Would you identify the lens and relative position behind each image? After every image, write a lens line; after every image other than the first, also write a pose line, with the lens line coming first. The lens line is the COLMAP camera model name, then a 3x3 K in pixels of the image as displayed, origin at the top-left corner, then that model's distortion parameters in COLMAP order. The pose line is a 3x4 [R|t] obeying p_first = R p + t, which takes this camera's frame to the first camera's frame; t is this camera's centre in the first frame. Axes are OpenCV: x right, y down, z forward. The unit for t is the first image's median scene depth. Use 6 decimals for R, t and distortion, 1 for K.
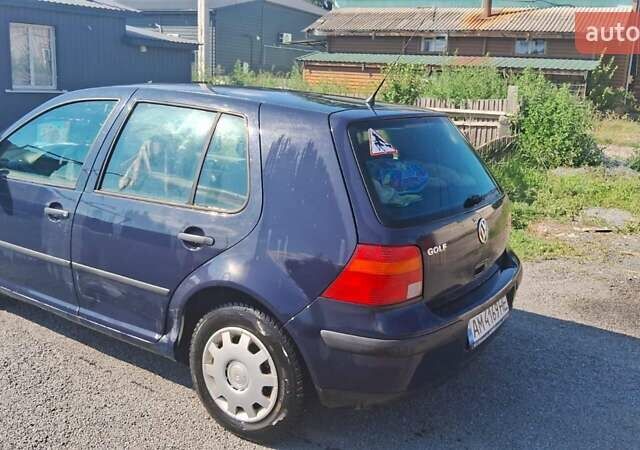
lens RADIAL K [[616.5, 0, 304.9], [0, 616.5, 224.9], [0, 0, 1]] dist [0.092408, -0.240619]
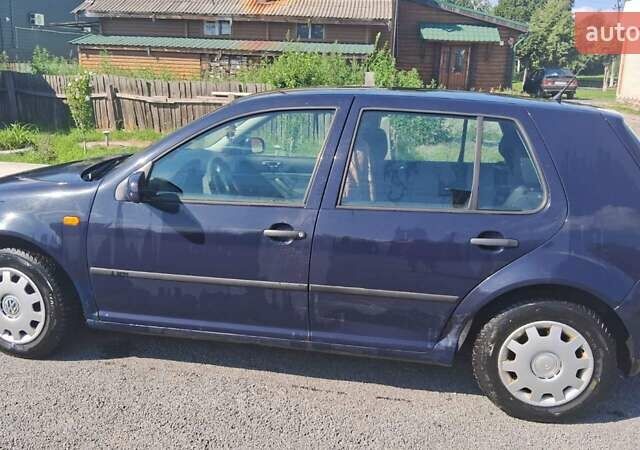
lens RADIAL K [[616.5, 0, 304.9], [0, 616.5, 224.9], [0, 0, 1]] dist [0.092408, -0.240619]
pose [[0.916764, -0.114651, 0.382622, -0.101834], [0.103946, 0.993394, 0.048611, -0.010522], [-0.385668, -0.004792, 0.922625, 0.021160]]
